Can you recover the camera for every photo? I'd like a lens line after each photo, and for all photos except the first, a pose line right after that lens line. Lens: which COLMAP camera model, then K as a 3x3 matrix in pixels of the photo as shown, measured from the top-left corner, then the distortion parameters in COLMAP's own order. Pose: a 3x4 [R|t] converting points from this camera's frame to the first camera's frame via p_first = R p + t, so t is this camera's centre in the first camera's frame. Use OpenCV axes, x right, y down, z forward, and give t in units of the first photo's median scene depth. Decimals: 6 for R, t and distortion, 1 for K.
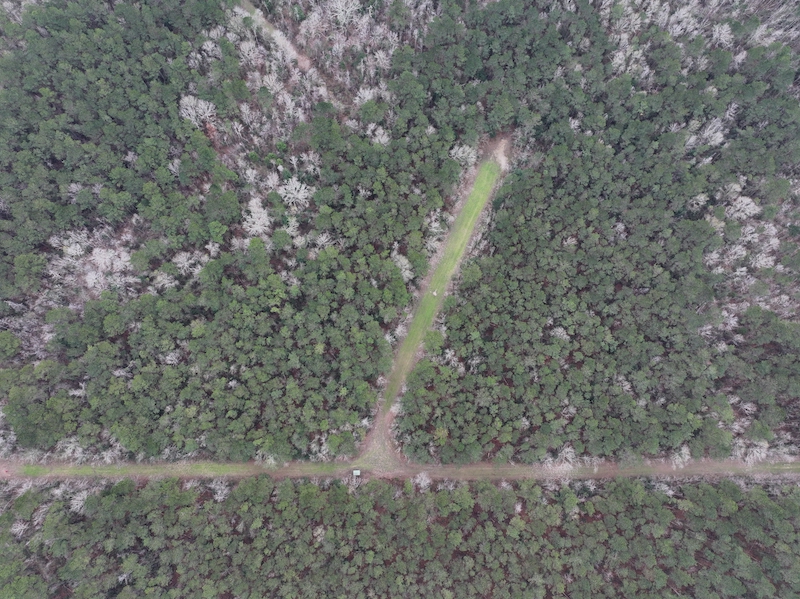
lens RADIAL K [[562.4, 0, 400.0], [0, 562.4, 299.5], [0, 0, 1]] dist [0.004692, 0.003937]
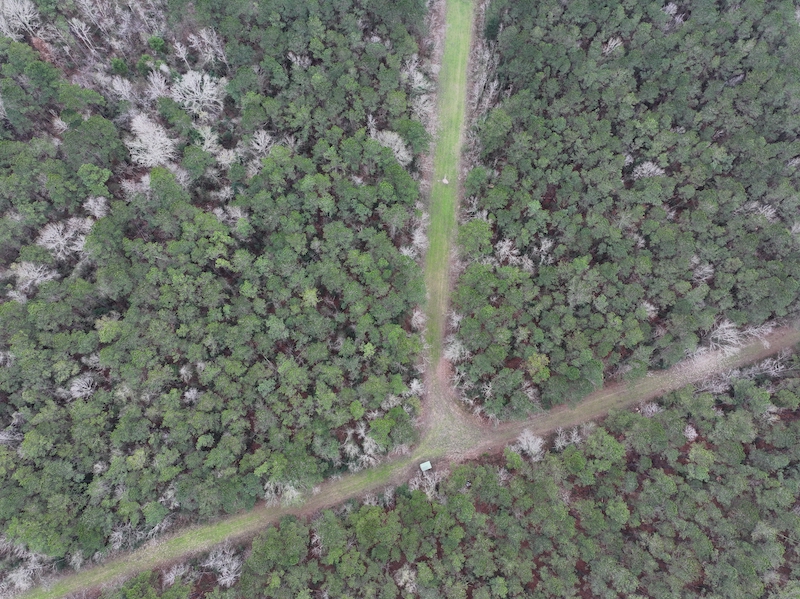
lens RADIAL K [[562.4, 0, 400.0], [0, 562.4, 299.5], [0, 0, 1]] dist [0.004692, 0.003937]
pose [[0.949317, -0.302626, 0.084938, -0.101369], [0.301308, 0.953108, 0.028242, 0.100626], [-0.089502, -0.001218, 0.995986, 0.365121]]
